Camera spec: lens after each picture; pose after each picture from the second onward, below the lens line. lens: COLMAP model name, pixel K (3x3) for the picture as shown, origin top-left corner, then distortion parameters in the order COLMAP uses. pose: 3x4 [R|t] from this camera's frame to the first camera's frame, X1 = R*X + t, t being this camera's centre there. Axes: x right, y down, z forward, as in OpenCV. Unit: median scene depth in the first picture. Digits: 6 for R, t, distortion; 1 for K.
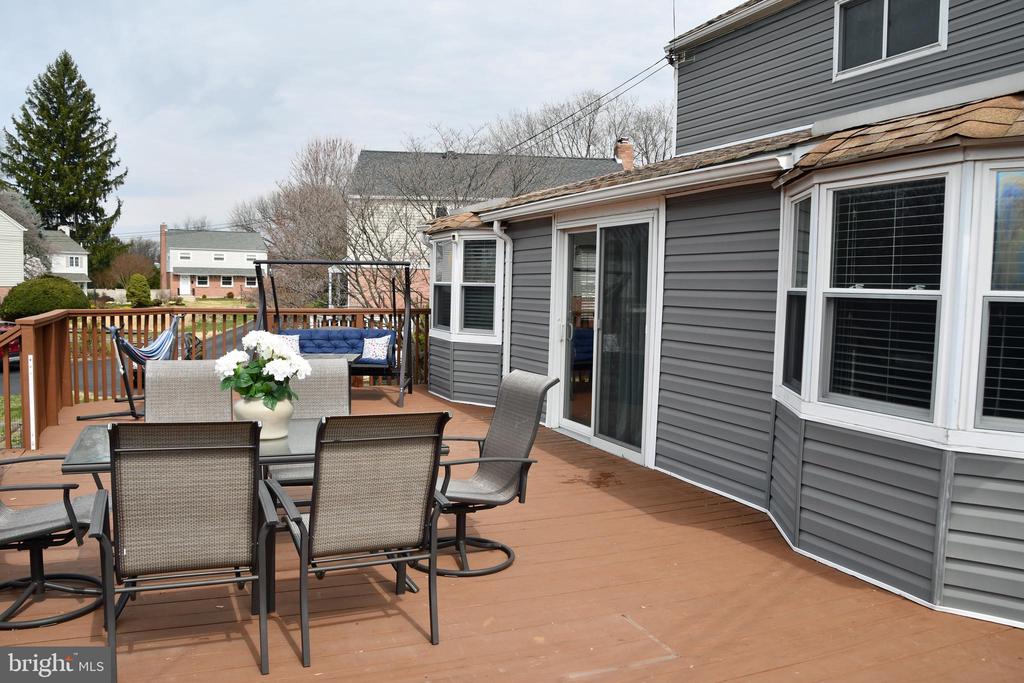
lens RADIAL K [[802.3, 0, 524.5], [0, 802.3, 352.3], [0, 0, 1]] dist [-0.137510, 0.094137]
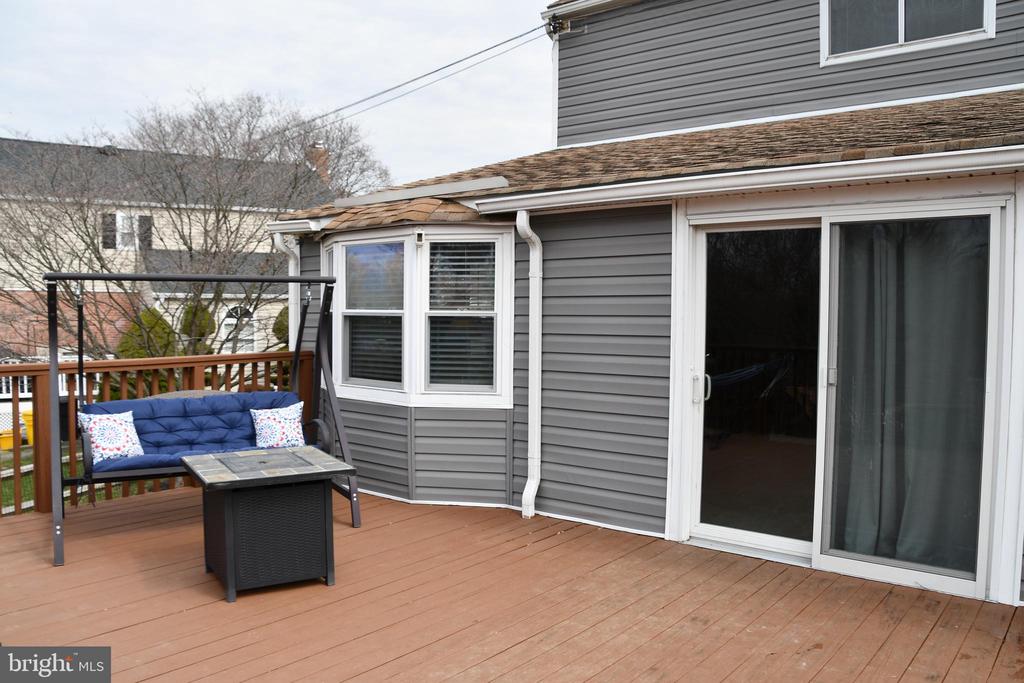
lens RADIAL K [[802.3, 0, 524.5], [0, 802.3, 352.3], [0, 0, 1]] dist [-0.137510, 0.094137]
pose [[0.886845, -0.039119, 0.460408, -0.325334], [0.051042, 0.998606, -0.013470, -0.046504], [-0.459239, 0.035446, 0.887605, 0.454021]]
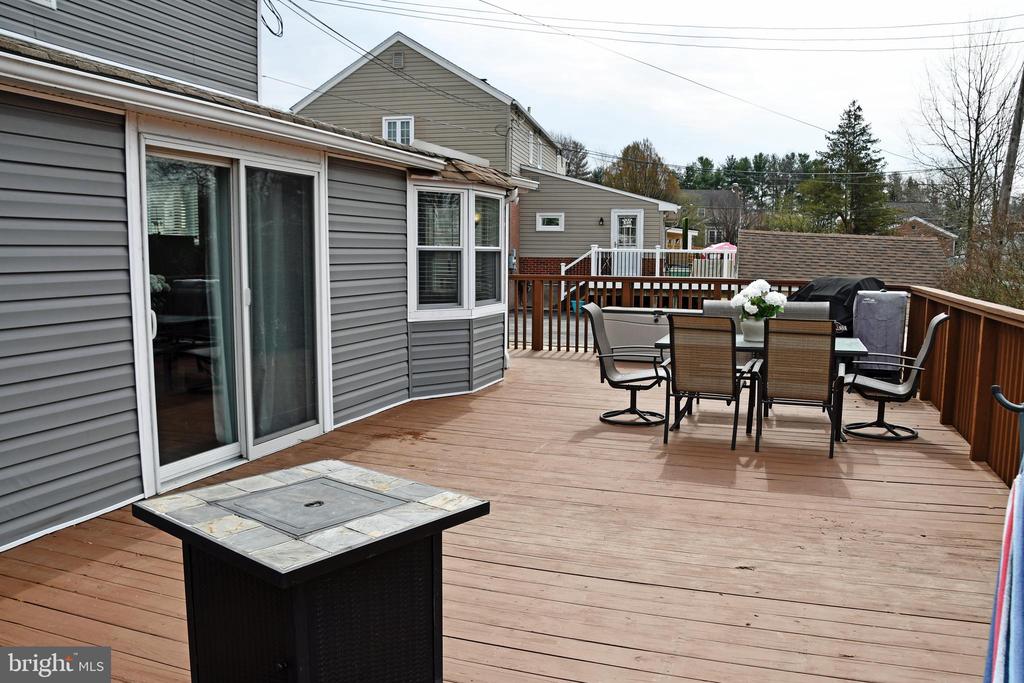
lens RADIAL K [[802.3, 0, 524.5], [0, 802.3, 352.3], [0, 0, 1]] dist [-0.137510, 0.094137]
pose [[-0.729967, -0.117450, 0.673316, -0.480354], [0.027200, 0.979352, 0.200322, -0.100116], [-0.682941, 0.164543, -0.711700, 1.092595]]
